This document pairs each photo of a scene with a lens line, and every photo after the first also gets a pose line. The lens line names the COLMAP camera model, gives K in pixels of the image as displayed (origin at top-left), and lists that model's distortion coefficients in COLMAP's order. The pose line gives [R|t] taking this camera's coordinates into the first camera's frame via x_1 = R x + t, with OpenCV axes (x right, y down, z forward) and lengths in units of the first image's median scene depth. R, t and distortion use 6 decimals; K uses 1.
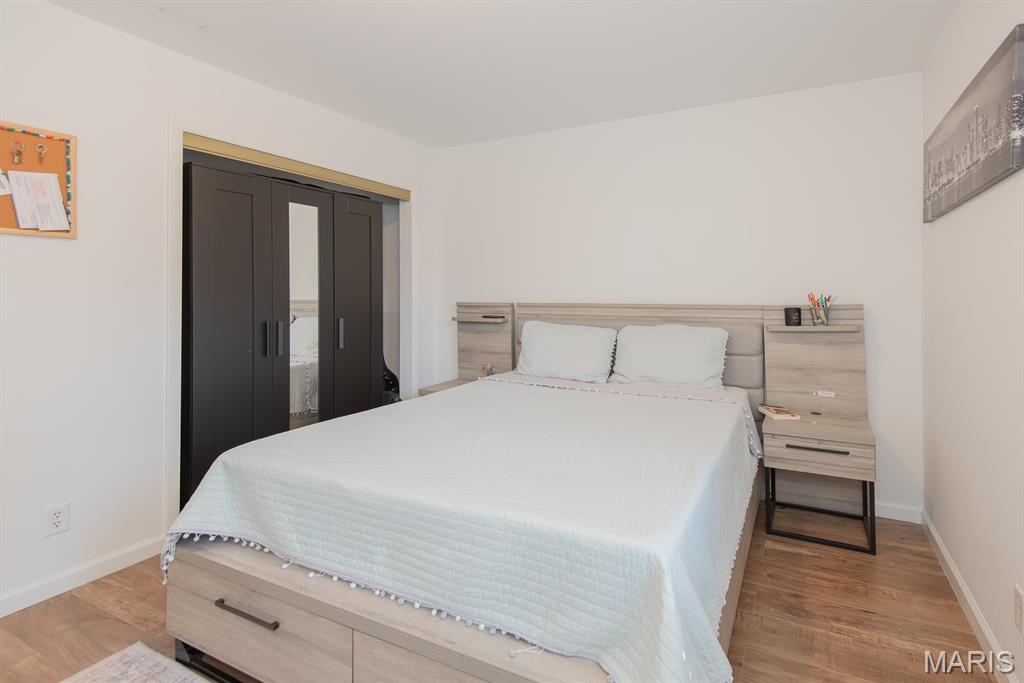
lens RADIAL K [[457.4, 0, 512.5], [0, 457.4, 290.6], [0, 0, 1]] dist [0.030507, -0.000276]
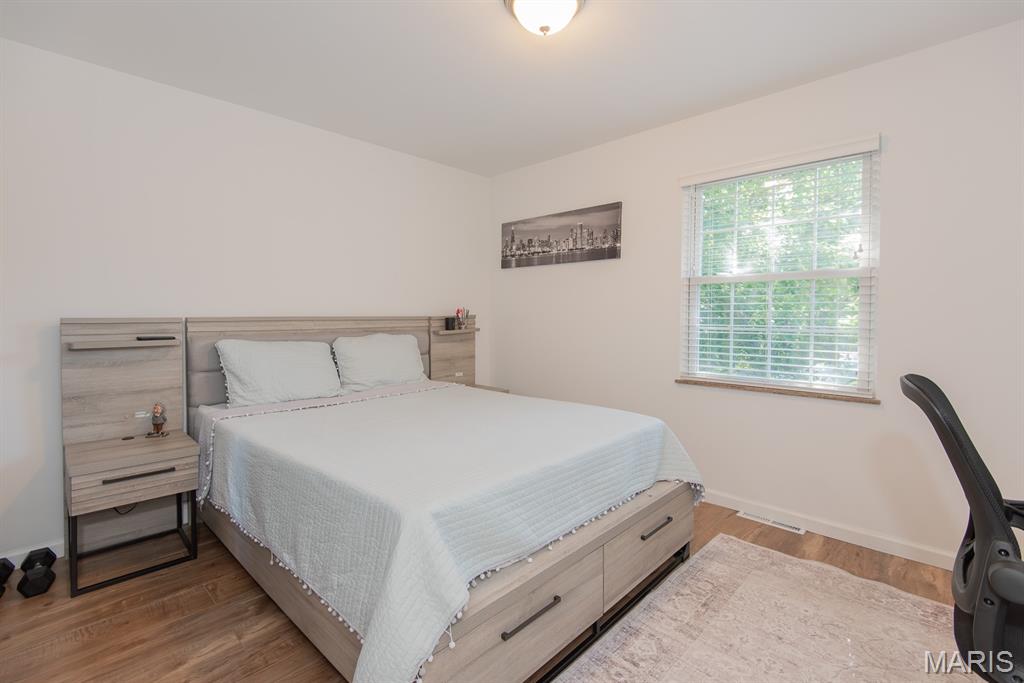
lens RADIAL K [[474.8, 0, 507.6], [0, 474.8, 325.9], [0, 0, 1]] dist [0.002306, -0.009818]
pose [[0.317251, -0.023763, 0.948044, -0.739522], [-0.005447, 0.999624, 0.026878, 0.022058], [-0.948326, -0.013691, 0.317002, 0.357412]]
